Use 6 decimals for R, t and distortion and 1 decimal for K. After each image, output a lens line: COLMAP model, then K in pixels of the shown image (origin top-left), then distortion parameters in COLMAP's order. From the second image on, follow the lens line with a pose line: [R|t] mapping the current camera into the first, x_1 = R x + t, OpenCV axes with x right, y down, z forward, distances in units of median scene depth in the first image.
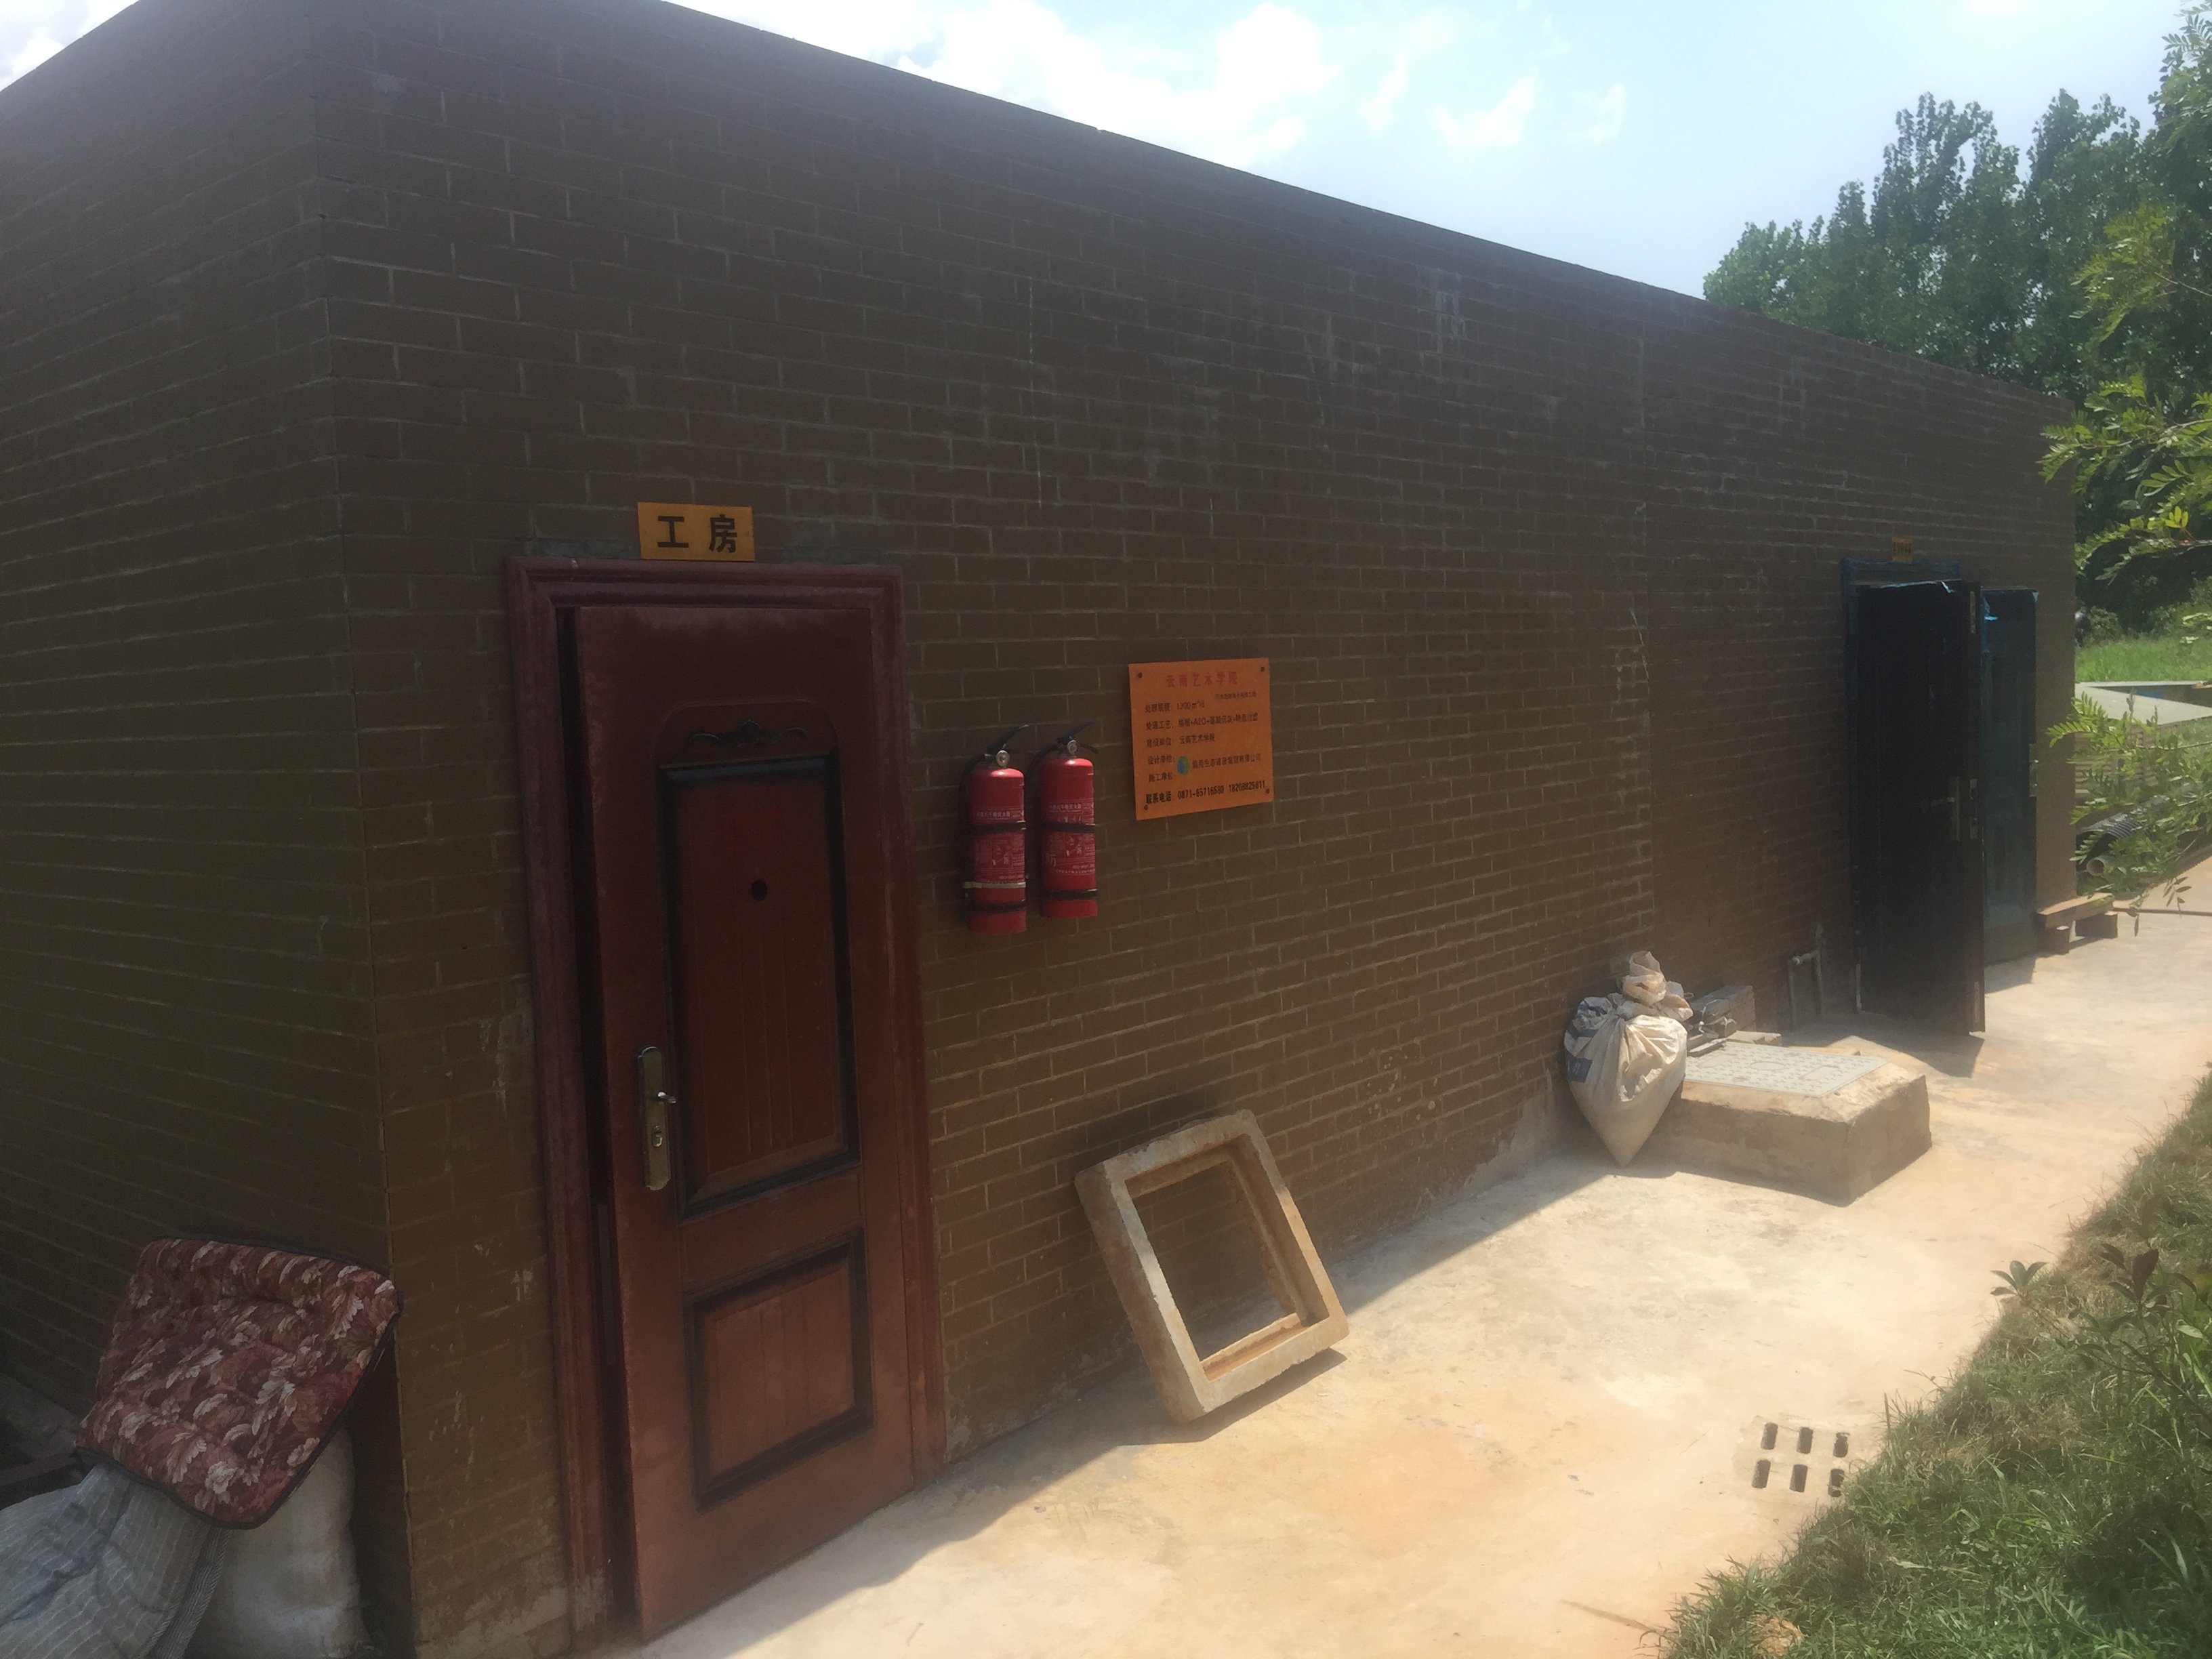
lens RADIAL K [[1865.3, 0, 1107.2], [0, 1865.3, 825.9], [0, 0, 1]] dist [-0.007385, -0.002099]
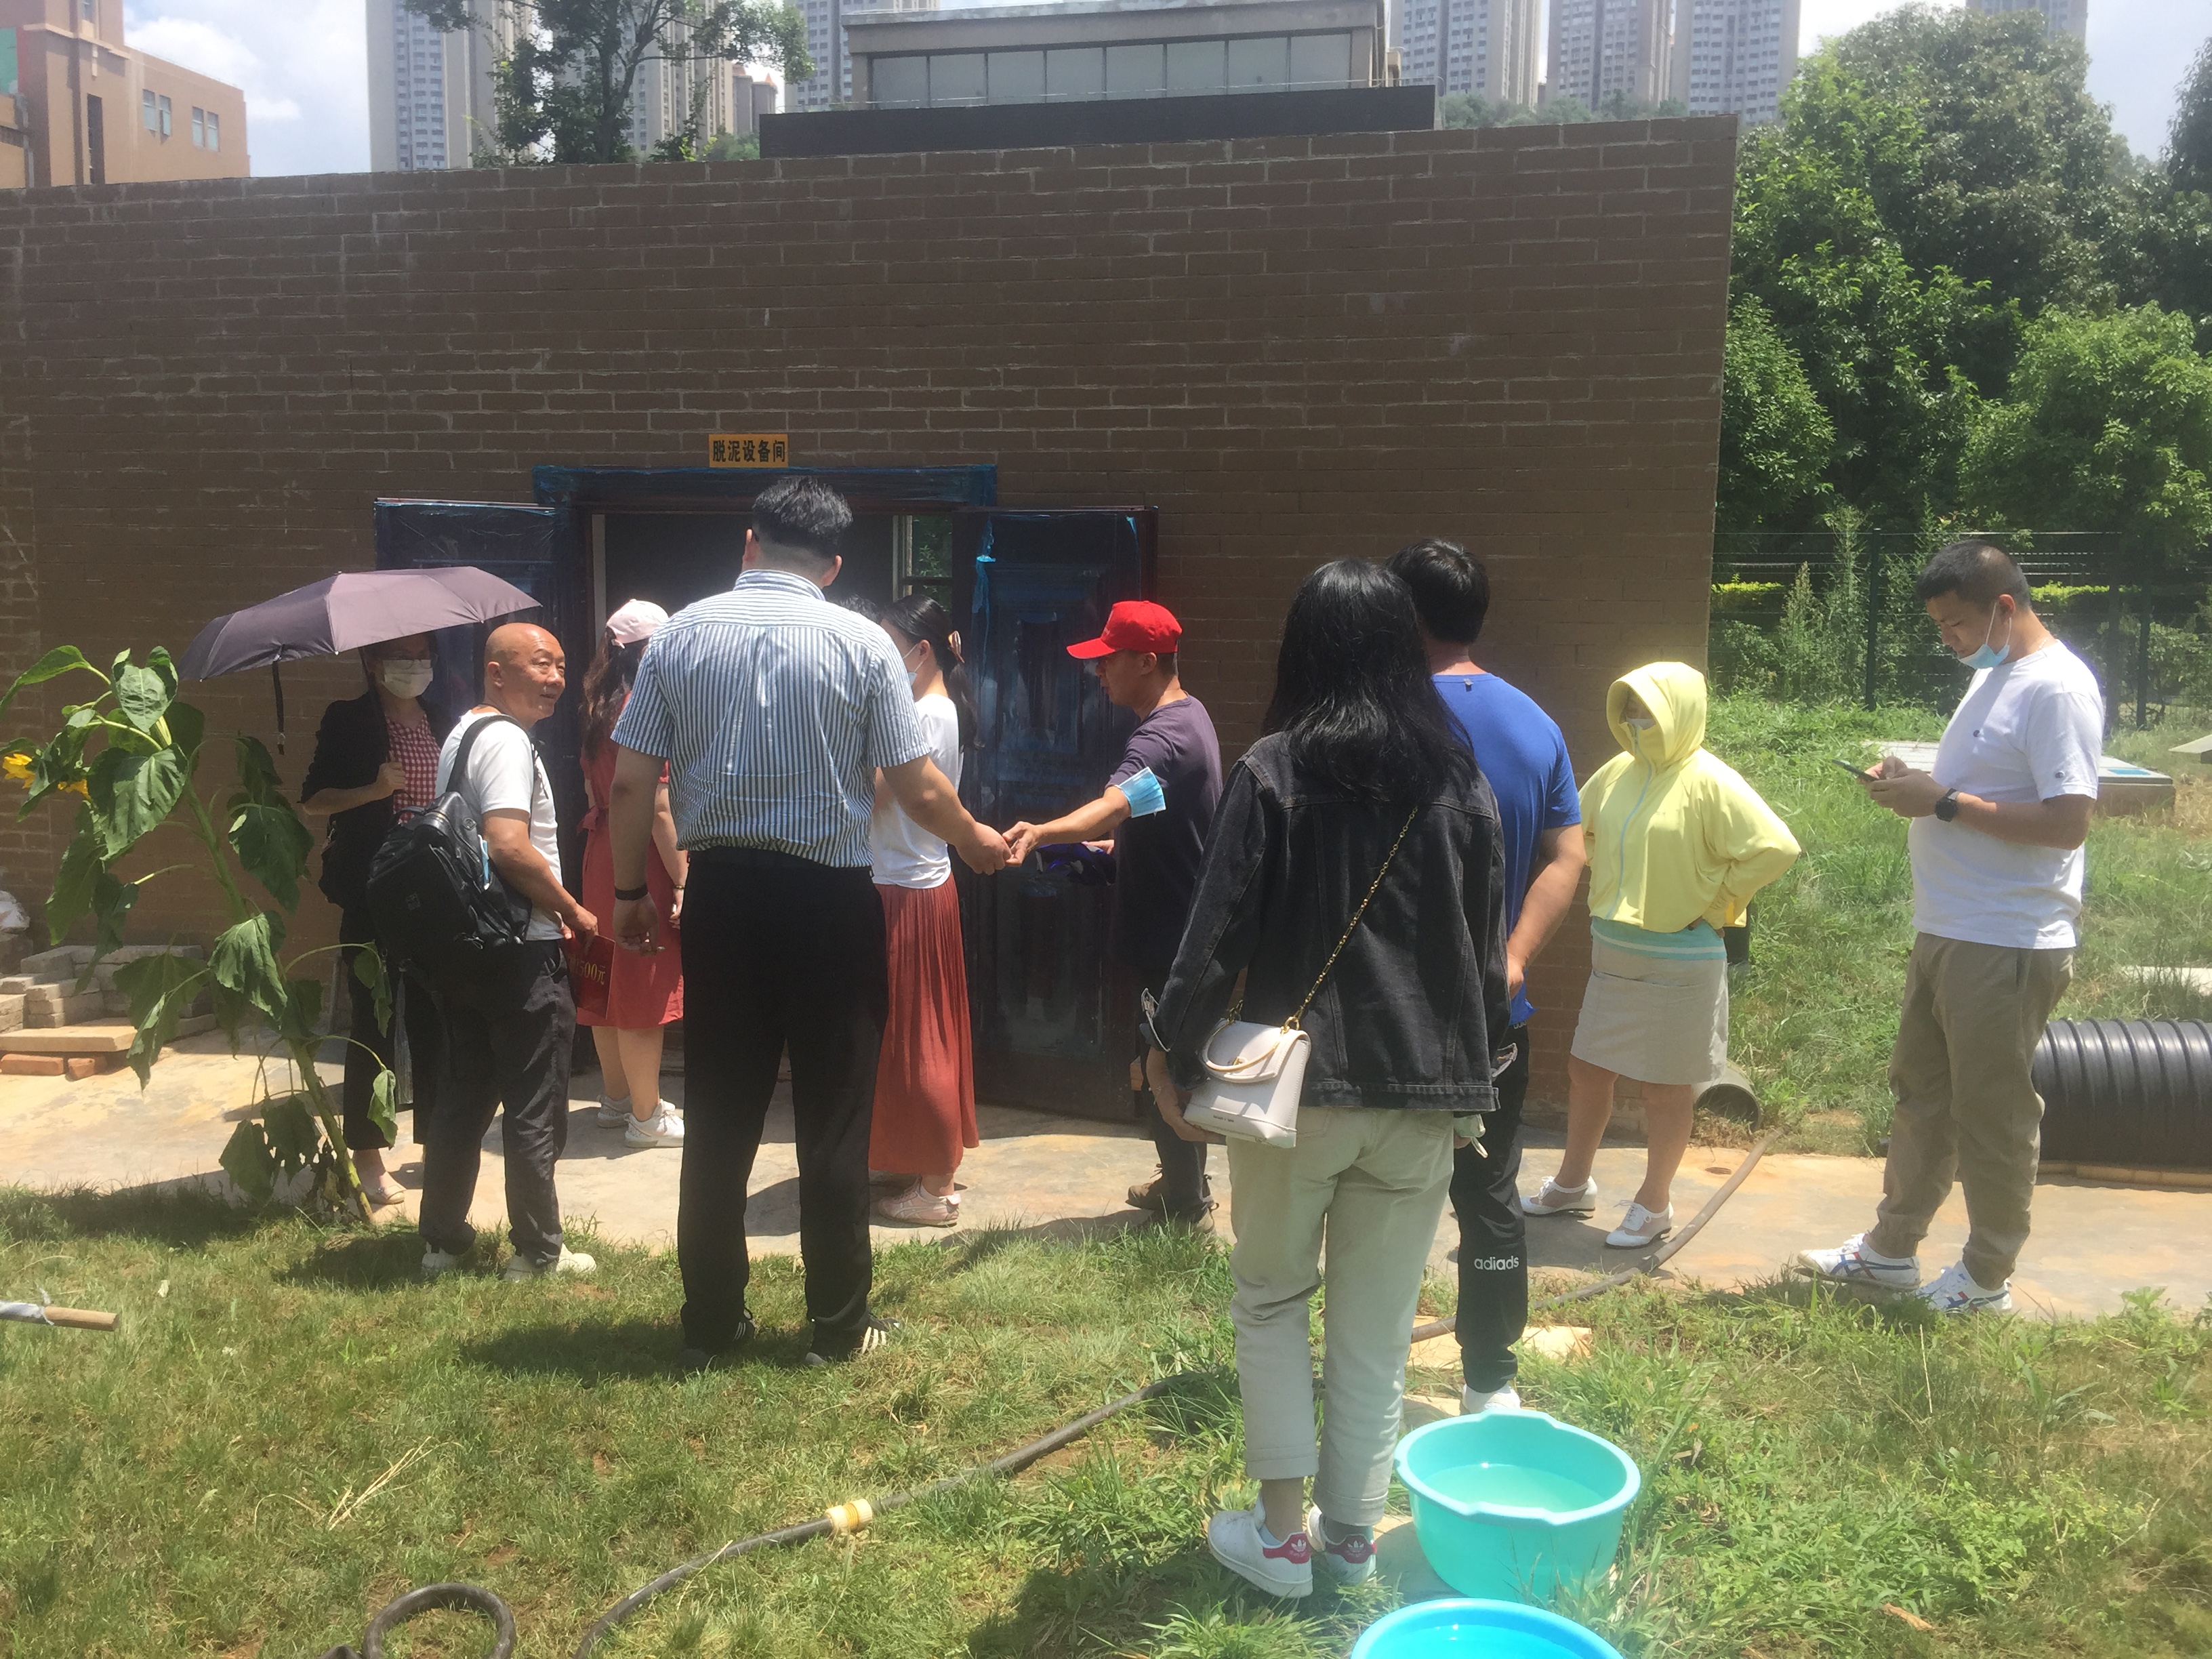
lens RADIAL K [[1865.3, 0, 1106.3], [0, 1865.3, 833.3], [0, 0, 1]] dist [-0.007385, -0.002099]
pose [[0.469148, 0.129463, -0.873579, 1.264139], [-0.126292, 0.988864, 0.078724, -0.093281], [0.874043, 0.073392, 0.480273, 0.922549]]
